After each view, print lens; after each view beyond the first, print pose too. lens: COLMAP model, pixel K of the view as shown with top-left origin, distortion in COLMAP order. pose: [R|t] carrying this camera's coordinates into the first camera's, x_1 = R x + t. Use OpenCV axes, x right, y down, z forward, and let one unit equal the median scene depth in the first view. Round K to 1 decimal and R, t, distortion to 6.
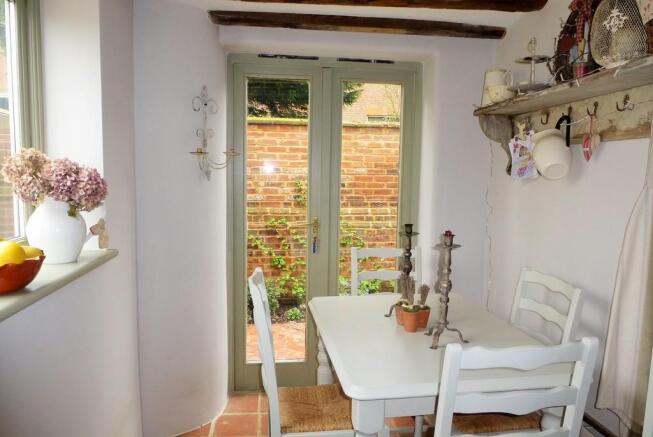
lens RADIAL K [[460.4, 0, 326.5], [0, 460.4, 218.5], [0, 0, 1]] dist [-0.069578, -0.000176]
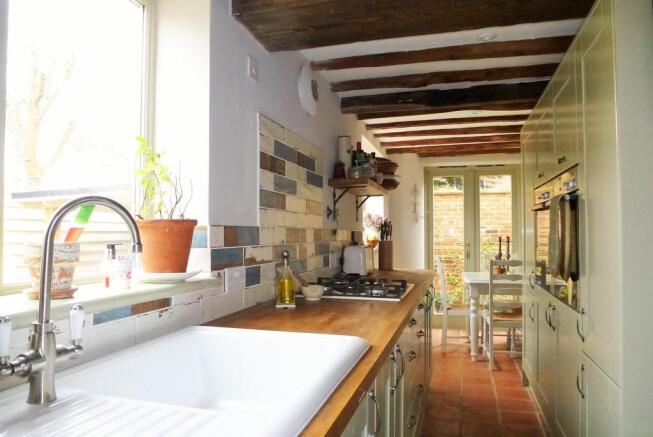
lens RADIAL K [[460.4, 0, 326.5], [0, 460.4, 218.5], [0, 0, 1]] dist [-0.069578, -0.000176]
pose [[0.921832, -0.029261, -0.386483, 0.188629], [-0.022410, 0.991454, -0.128517, 0.170984], [0.386940, 0.127133, 0.913299, -1.120144]]
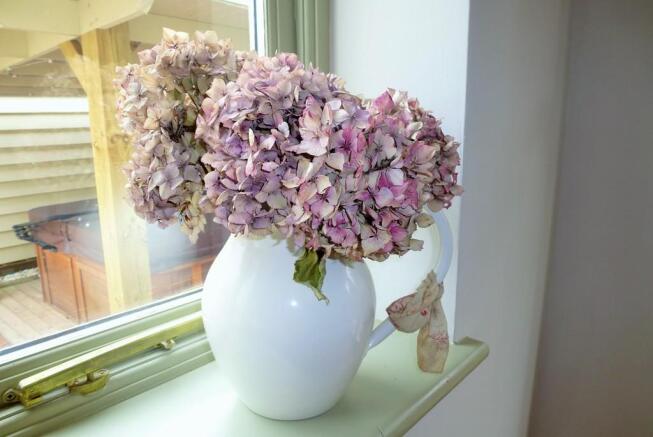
lens RADIAL K [[460.4, 0, 326.5], [0, 460.4, 218.5], [0, 0, 1]] dist [-0.069578, -0.000176]
pose [[0.649555, 0.142924, -0.746760, -0.204039], [-0.056314, 0.988519, 0.140211, -0.046232], [0.758226, -0.049022, 0.650146, 0.474357]]
